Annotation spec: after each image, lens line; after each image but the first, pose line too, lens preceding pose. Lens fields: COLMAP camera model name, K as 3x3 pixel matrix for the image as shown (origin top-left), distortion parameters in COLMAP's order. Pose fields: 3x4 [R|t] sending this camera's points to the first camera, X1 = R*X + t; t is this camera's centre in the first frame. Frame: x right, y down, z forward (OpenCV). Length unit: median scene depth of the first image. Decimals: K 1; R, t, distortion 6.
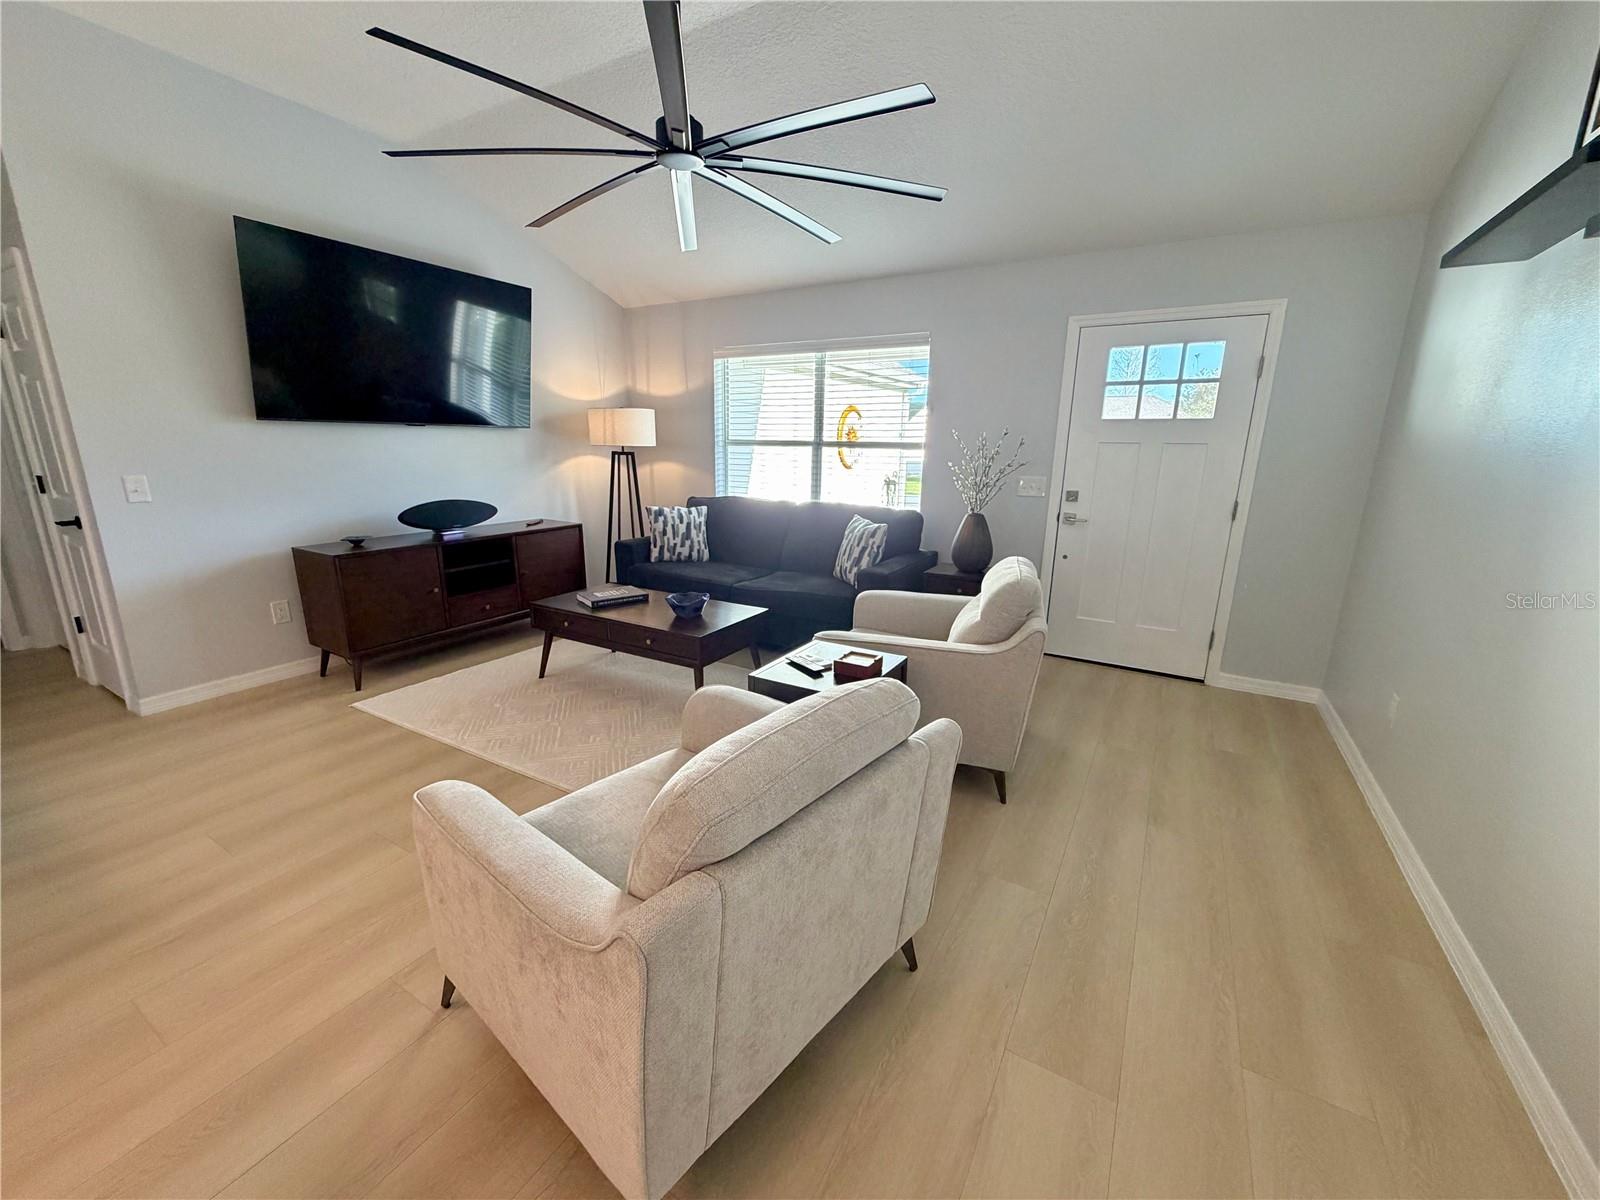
lens RADIAL K [[640.2, 0, 791.5], [0, 640.2, 601.8], [0, 0, 1]] dist [0.001399, 0.000130]
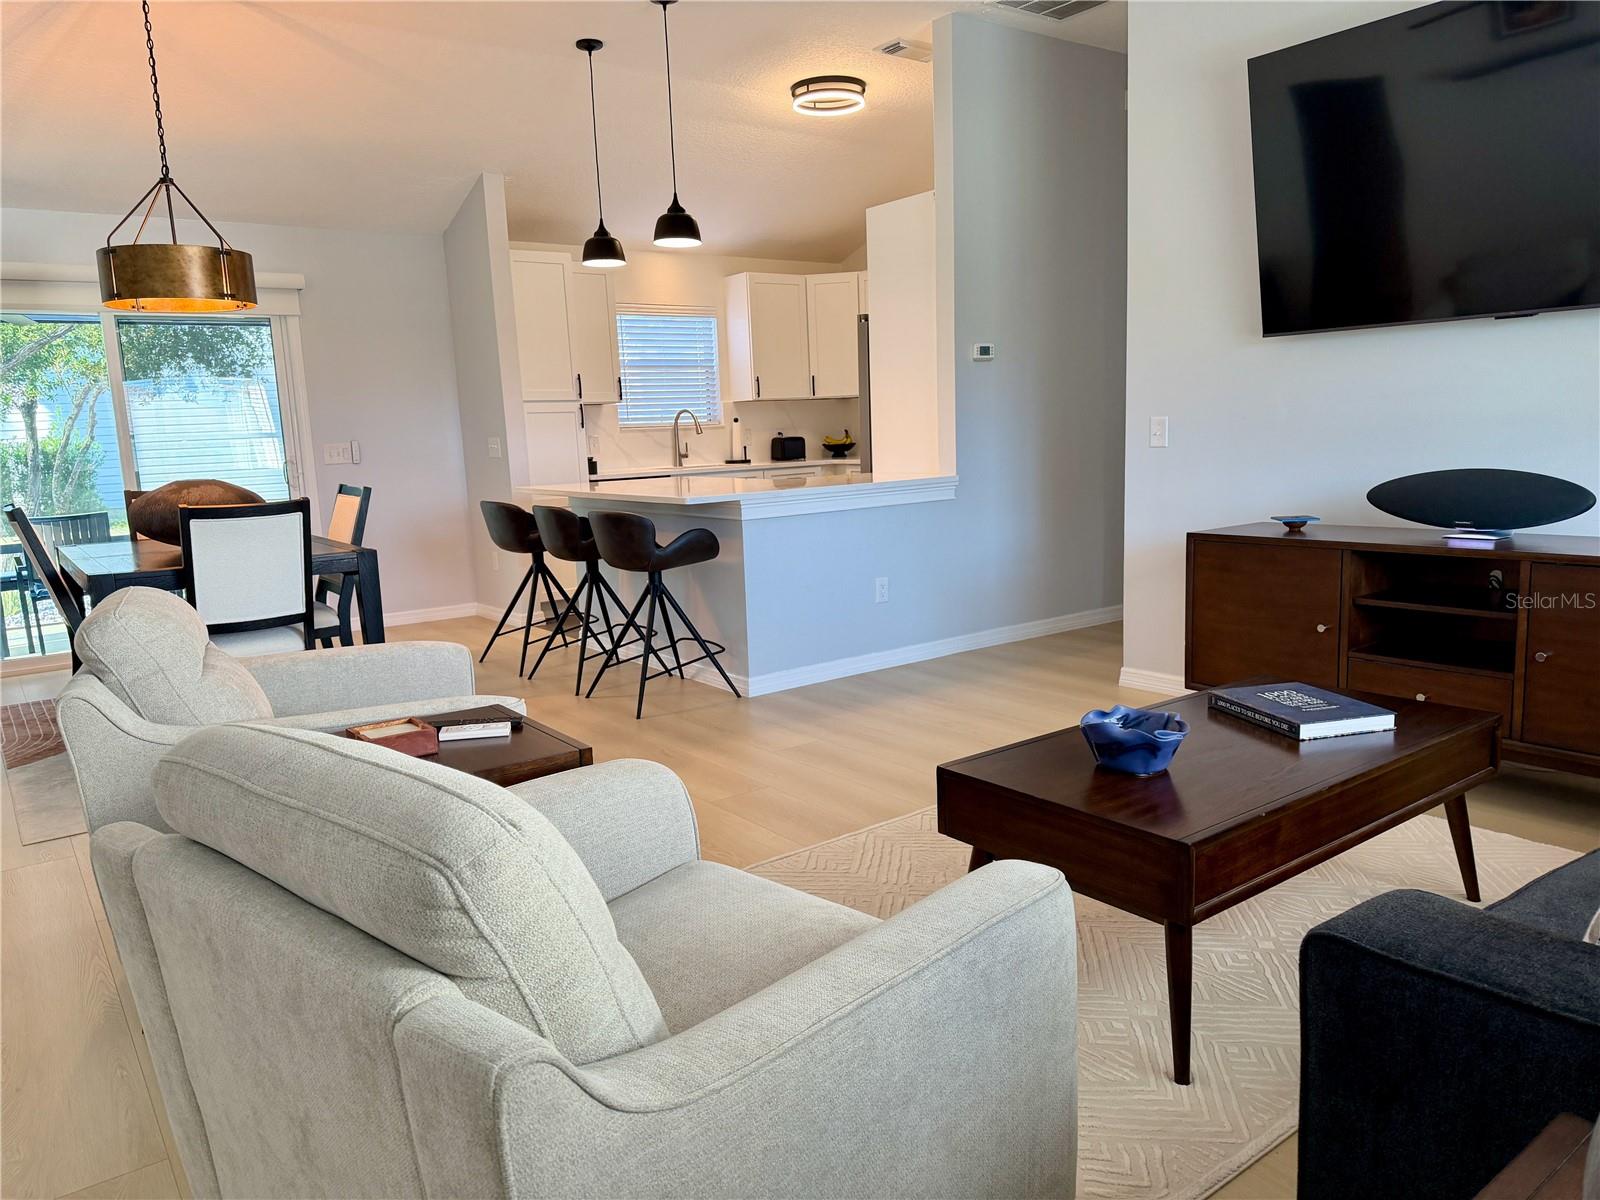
lens RADIAL K [[1122.9, 0, 800.0], [0, 1122.9, 600.0], [0, 0, 1]] dist [0.098176, -0.123380]
pose [[-0.384417, 0.145360, -0.911644, 0.499695], [-0.188207, 0.954444, 0.231547, -0.186145], [0.903771, 0.260589, -0.339547, 0.955665]]
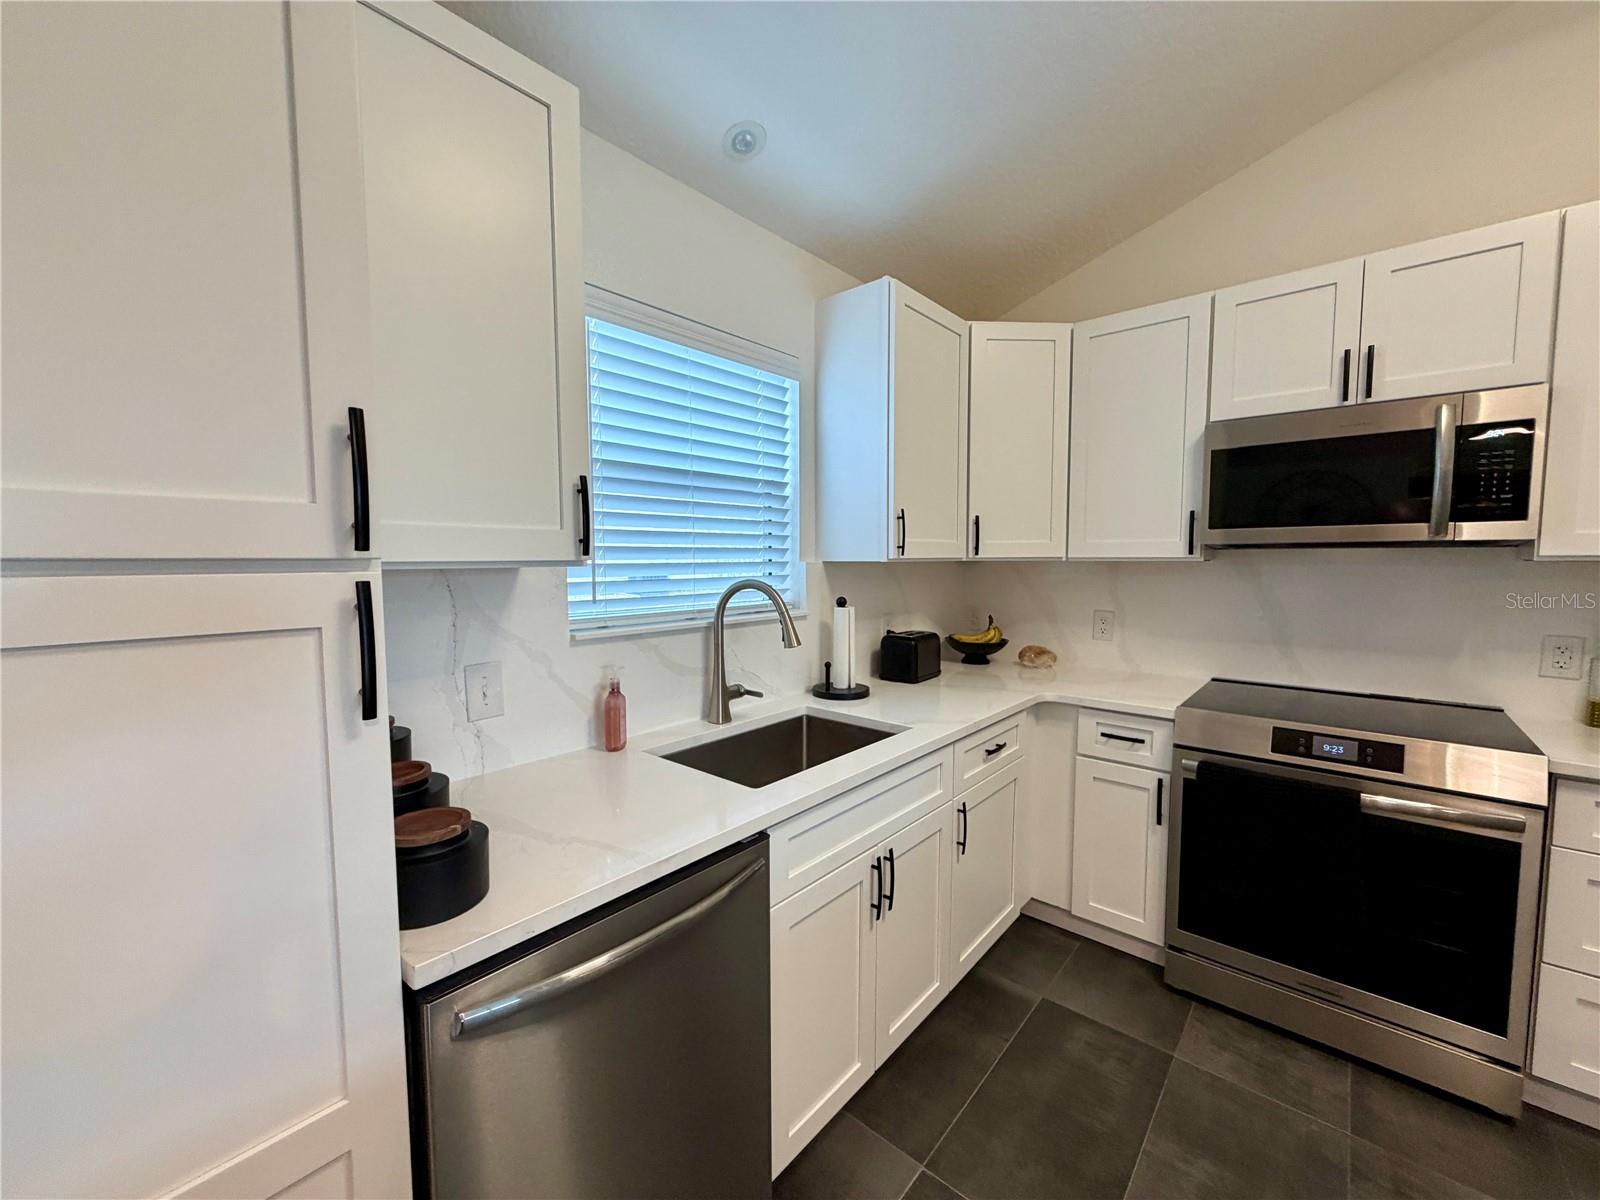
lens RADIAL K [[636.5, 0, 796.6], [0, 636.5, 601.4], [0, 0, 1]] dist [-0.000752, 0.000074]
pose [[-0.179174, 0.056239, -0.982209, -1.034920], [-0.237802, 0.966285, 0.098707, -0.028149], [0.954645, 0.251257, -0.159759, 0.007080]]
